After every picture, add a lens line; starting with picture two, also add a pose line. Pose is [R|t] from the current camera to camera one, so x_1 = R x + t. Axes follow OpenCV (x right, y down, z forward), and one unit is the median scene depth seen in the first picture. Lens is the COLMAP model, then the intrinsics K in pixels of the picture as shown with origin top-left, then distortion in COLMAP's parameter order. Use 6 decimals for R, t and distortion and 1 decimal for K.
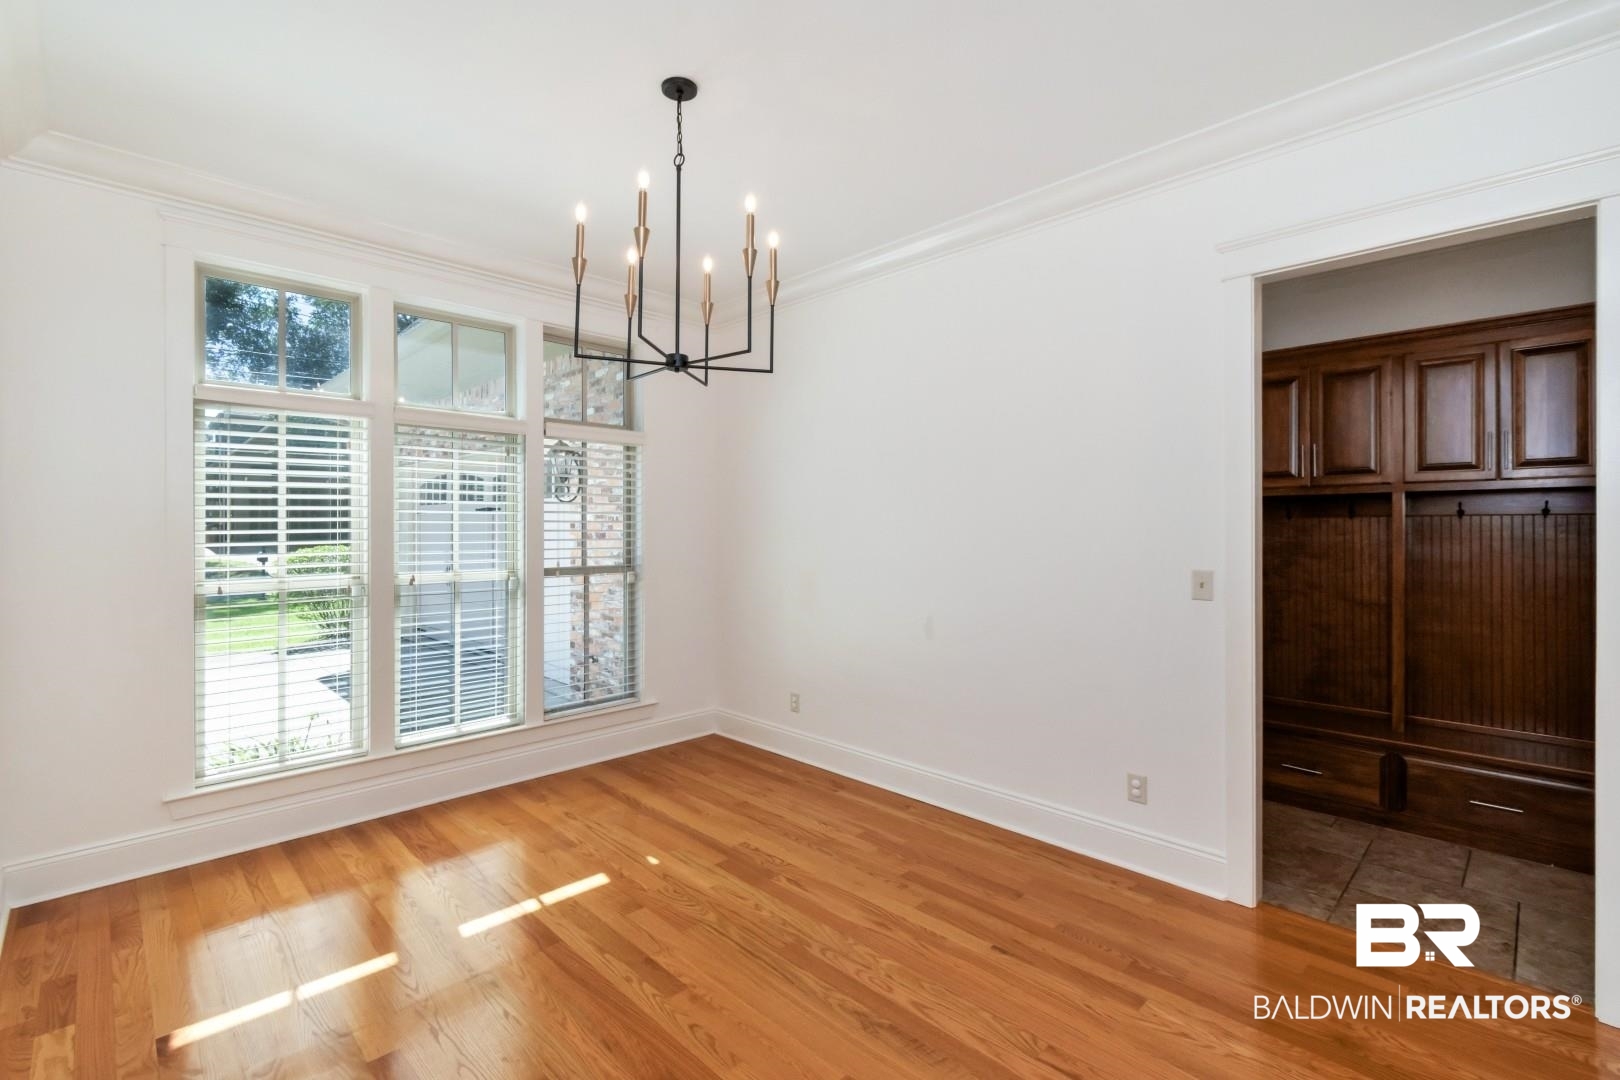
lens RADIAL K [[719.2, 0, 811.2], [0, 719.2, 529.8], [0, 0, 1]] dist [0.005167, -0.003331]
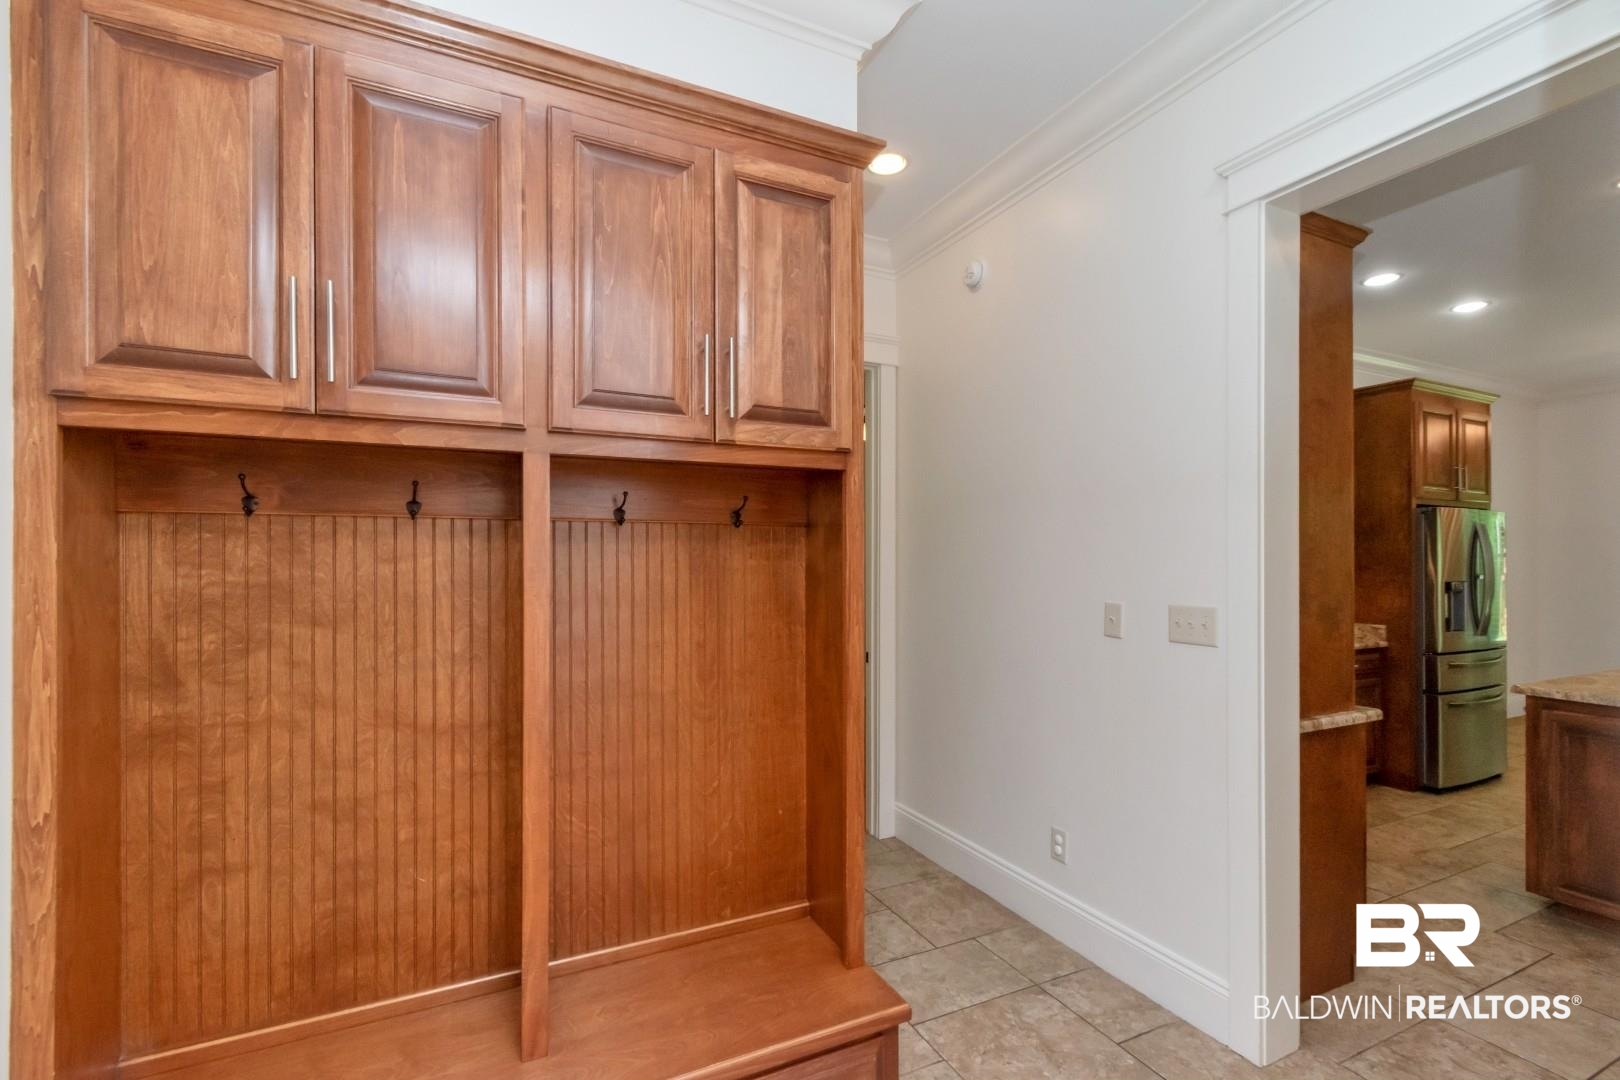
lens RADIAL K [[719.2, 0, 814.8], [0, 719.2, 553.4], [0, 0, 1]] dist [0.005167, -0.003331]
pose [[0.329384, 0.006422, 0.944174, 0.441252], [0.003261, 0.999963, -0.007939, 0.005987], [-0.944190, 0.005694, 0.329351, 0.650692]]
